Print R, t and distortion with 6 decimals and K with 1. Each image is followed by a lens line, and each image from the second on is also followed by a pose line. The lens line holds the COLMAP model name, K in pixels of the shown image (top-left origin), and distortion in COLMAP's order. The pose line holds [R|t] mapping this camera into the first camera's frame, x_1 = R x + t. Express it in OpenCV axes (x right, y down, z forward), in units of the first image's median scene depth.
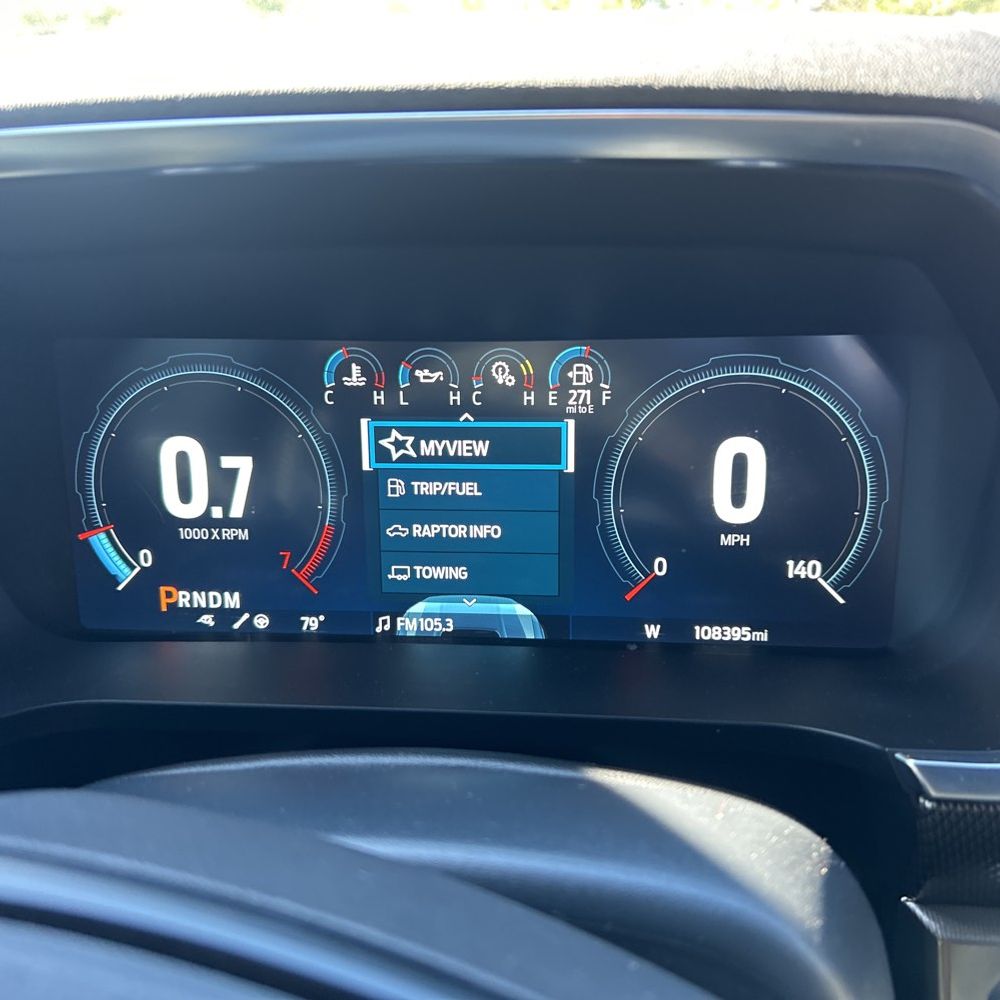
lens RADIAL K [[1010.0, 0, 500.5], [0, 1010.0, 499.7], [0, 0, 1]] dist [0.018394, 0.000000]
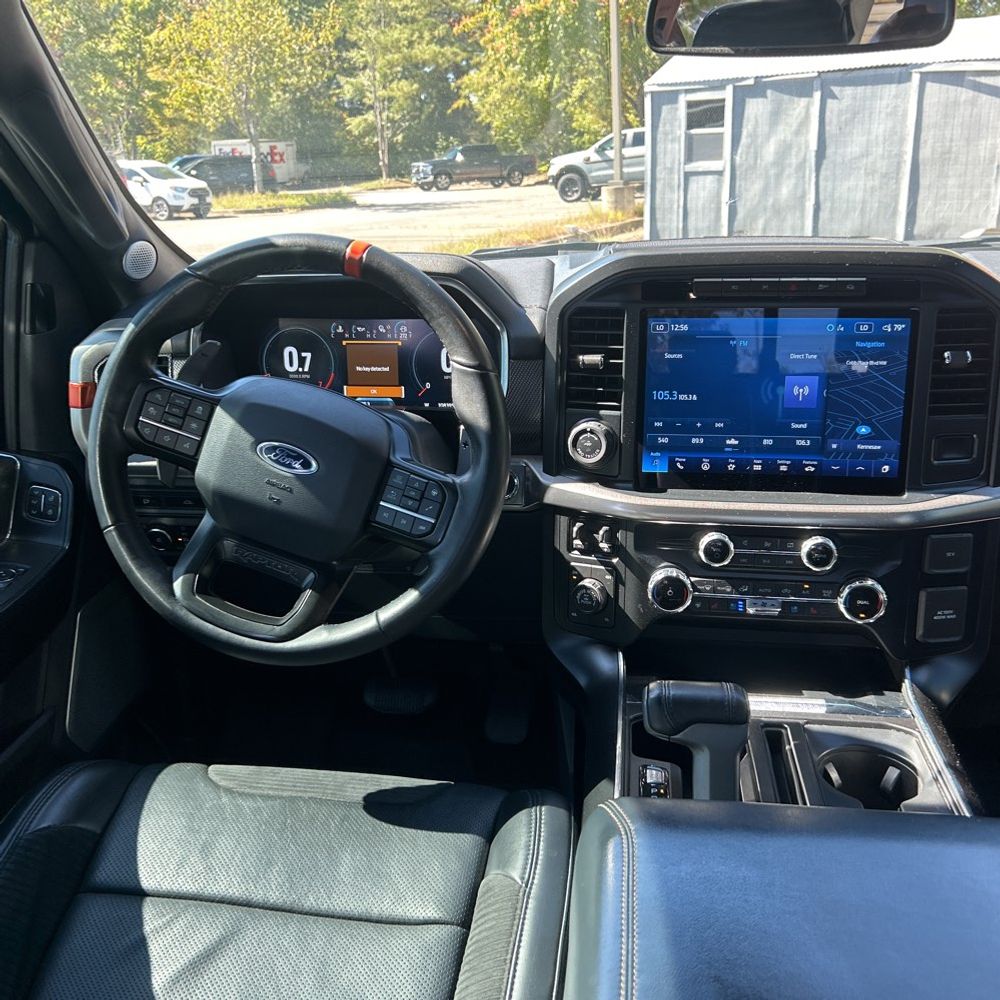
lens RADIAL K [[1010.0, 0, 499.5], [0, 1010.0, 499.7], [0, 0, 1]] dist [0.018394, 0.000000]
pose [[0.998345, 0.012214, -0.056194, 0.590641], [-0.008495, 0.997786, 0.065964, 0.222119], [0.056875, -0.065378, 0.996238, -2.404395]]
